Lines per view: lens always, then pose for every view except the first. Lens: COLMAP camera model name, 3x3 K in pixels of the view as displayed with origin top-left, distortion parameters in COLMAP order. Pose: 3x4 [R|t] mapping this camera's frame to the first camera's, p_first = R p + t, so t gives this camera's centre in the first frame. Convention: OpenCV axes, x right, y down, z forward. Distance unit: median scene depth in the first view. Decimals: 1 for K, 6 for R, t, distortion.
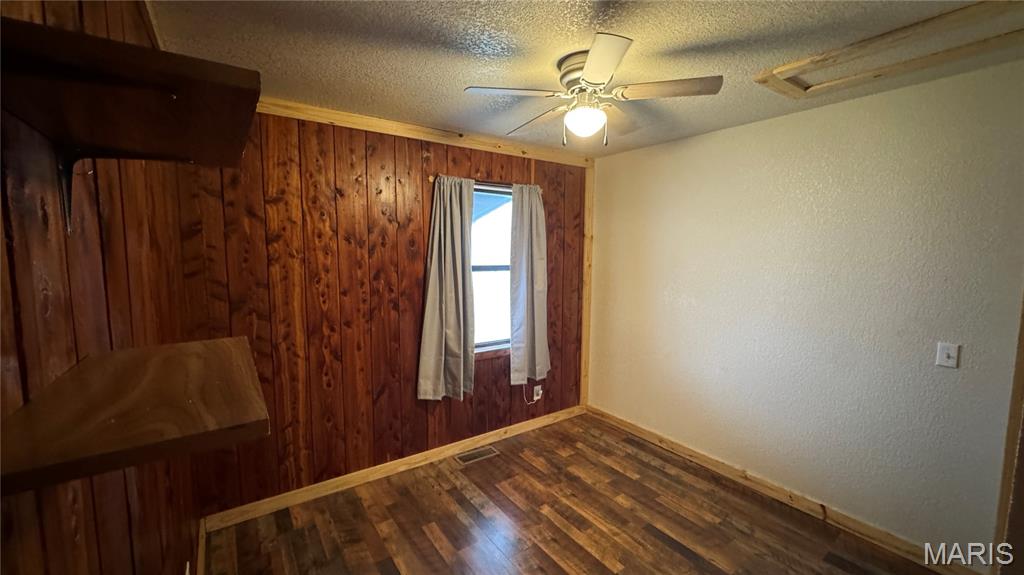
lens RADIAL K [[409.5, 0, 515.0], [0, 409.5, 286.3], [0, 0, 1]] dist [0.000117, 0.000025]
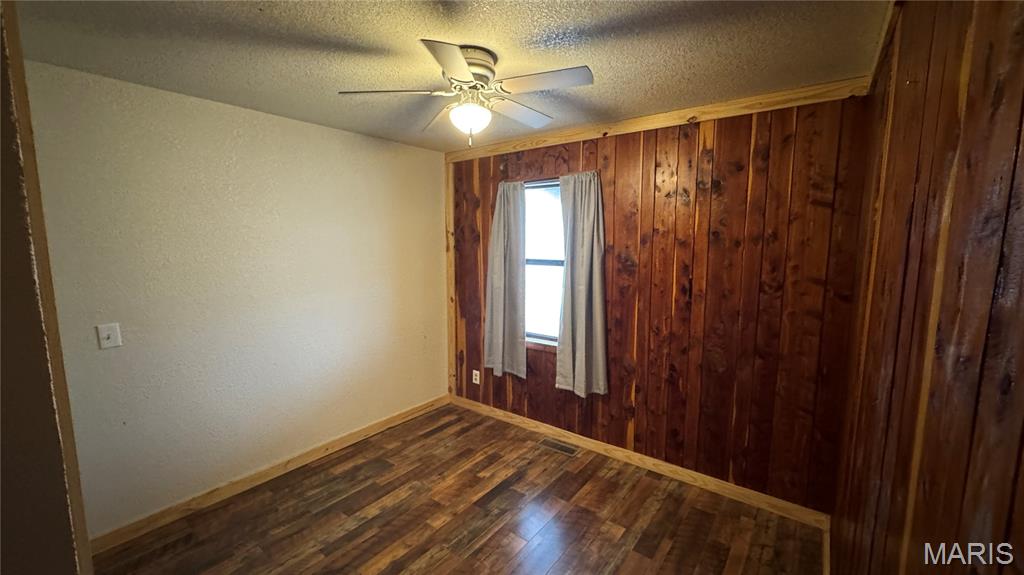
lens RADIAL K [[409.5, 0, 515.0], [0, 409.5, 286.3], [0, 0, 1]] dist [0.000117, 0.000025]
pose [[0.297258, 0.106901, -0.948794, 0.879942], [-0.097735, 0.991899, 0.081137, -0.061147], [0.949782, 0.068612, 0.305298, 0.620366]]
